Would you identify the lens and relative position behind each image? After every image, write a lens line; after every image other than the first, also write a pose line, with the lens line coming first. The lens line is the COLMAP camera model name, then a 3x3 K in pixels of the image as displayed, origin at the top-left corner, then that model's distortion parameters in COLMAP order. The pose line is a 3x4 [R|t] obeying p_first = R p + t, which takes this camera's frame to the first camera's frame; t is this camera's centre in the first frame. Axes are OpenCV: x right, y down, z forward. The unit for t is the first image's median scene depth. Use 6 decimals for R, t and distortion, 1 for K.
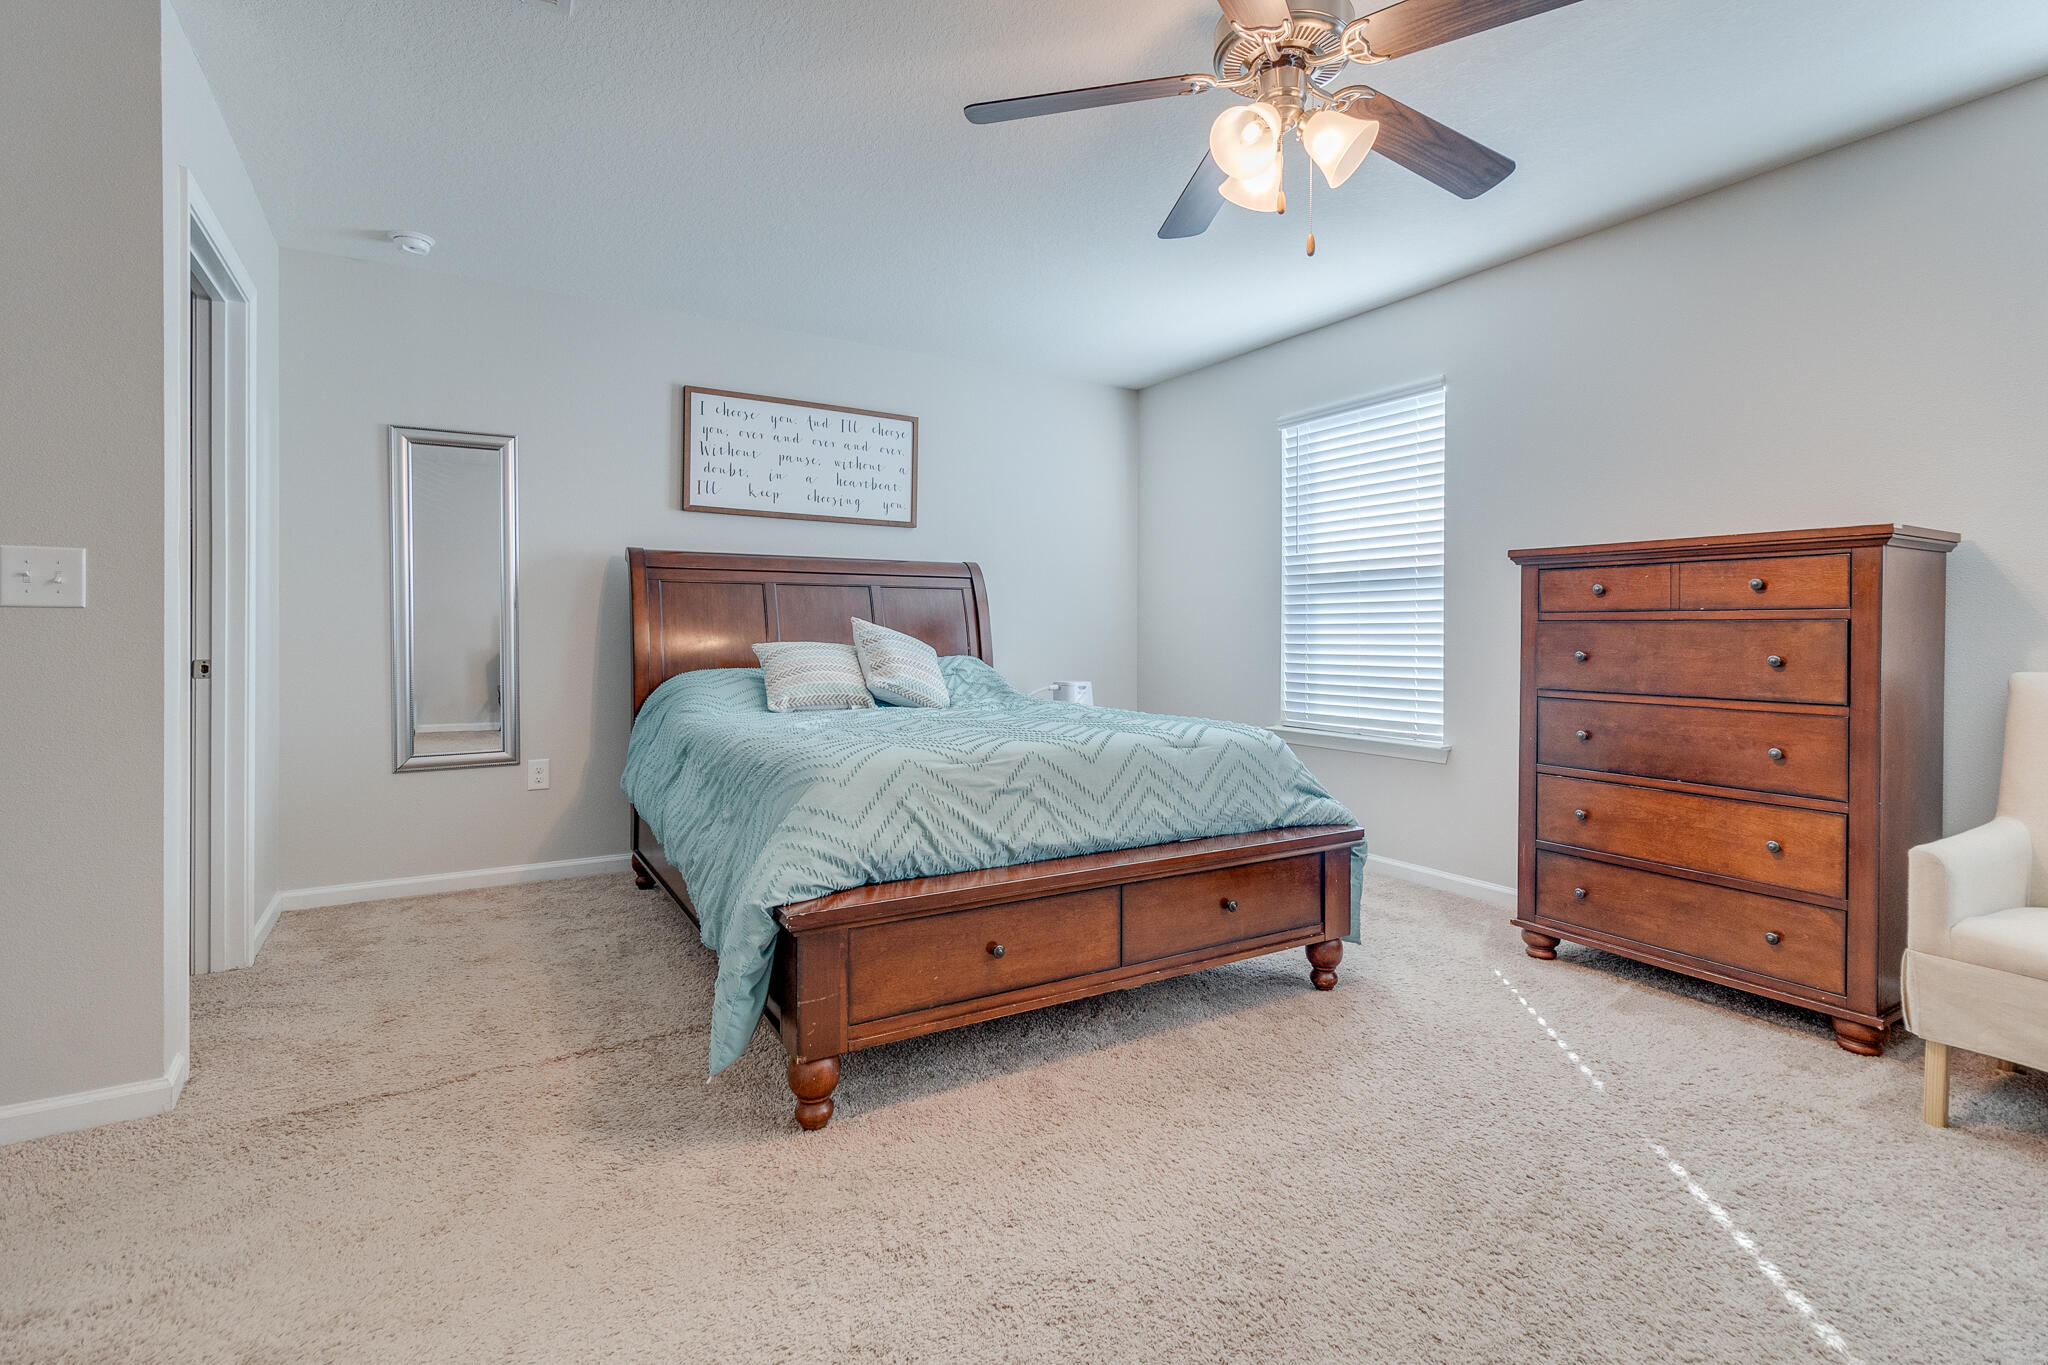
lens RADIAL K [[1005.4, 0, 1023.3], [0, 1005.4, 658.7], [0, 0, 1]] dist [0.000499, 0.000434]
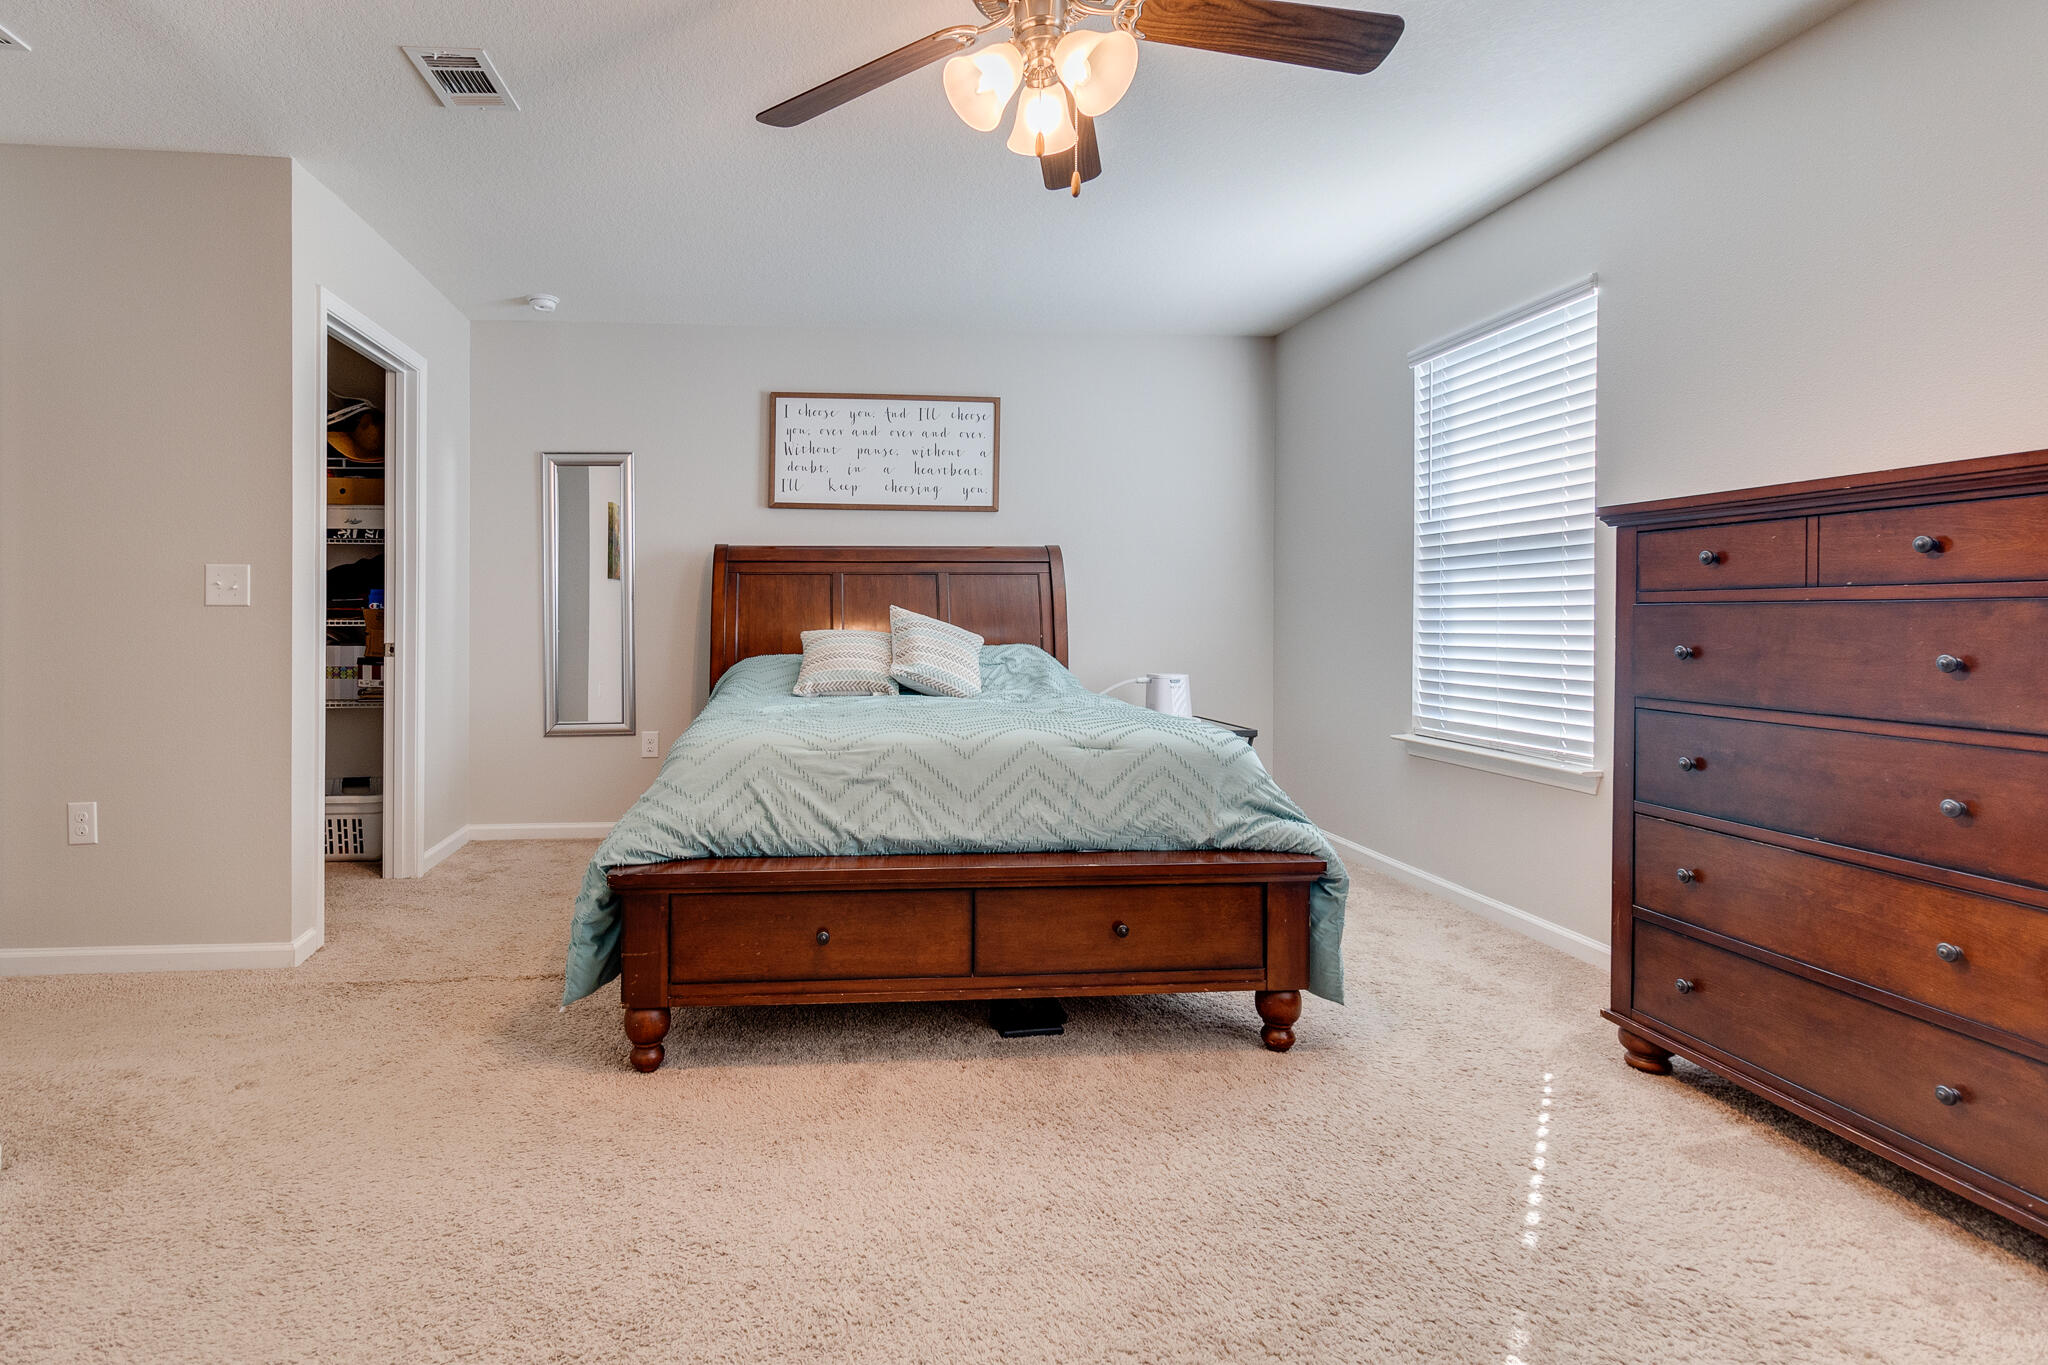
lens RADIAL K [[1118.5, 0, 1023.4], [0, 1118.5, 642.5], [0, 0, 1]] dist [0.002359, -0.000635]
pose [[0.877873, 0.007310, -0.478838, 0.546030], [-0.008455, 0.999964, -0.000235, -0.005542], [0.478819, 0.004255, 0.877903, 0.086029]]
